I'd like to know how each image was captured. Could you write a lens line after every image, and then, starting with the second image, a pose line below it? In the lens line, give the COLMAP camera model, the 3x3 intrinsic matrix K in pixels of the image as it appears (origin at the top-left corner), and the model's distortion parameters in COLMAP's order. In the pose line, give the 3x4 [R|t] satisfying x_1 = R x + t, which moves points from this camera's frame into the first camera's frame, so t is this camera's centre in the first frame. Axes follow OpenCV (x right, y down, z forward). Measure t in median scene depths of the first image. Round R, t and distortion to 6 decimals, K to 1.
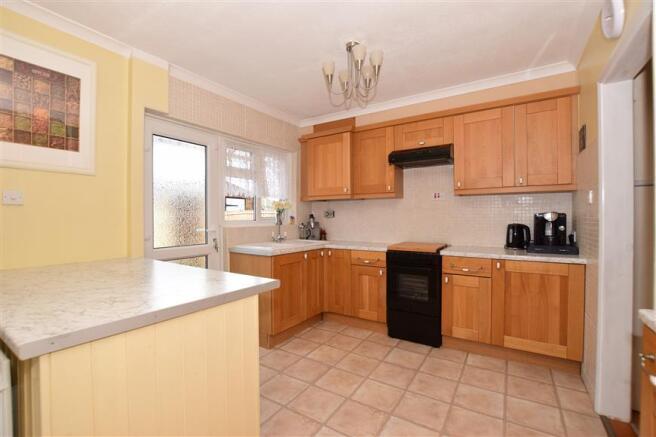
lens RADIAL K [[289.6, 0, 324.8], [0, 289.6, 219.3], [0, 0, 1]] dist [-0.028904, 0.002738]
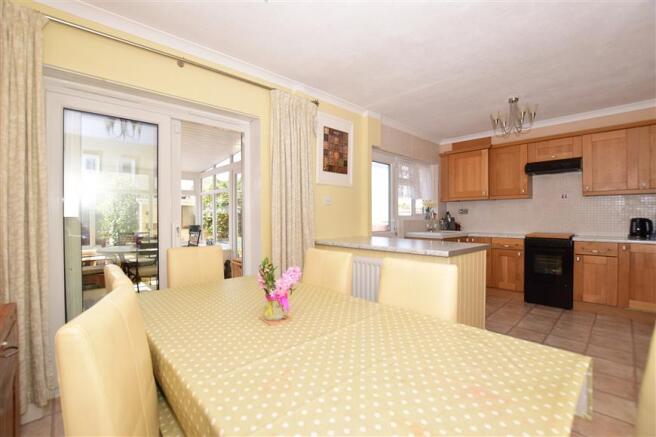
lens RADIAL K [[289.6, 0, 326.9], [0, 289.6, 219.0], [0, 0, 1]] dist [-0.028904, 0.002738]
pose [[0.972092, 0.004003, -0.234565, -0.369773], [-0.004490, 0.999989, -0.001541, 0.027255], [0.234556, 0.002552, 0.972099, -0.512749]]
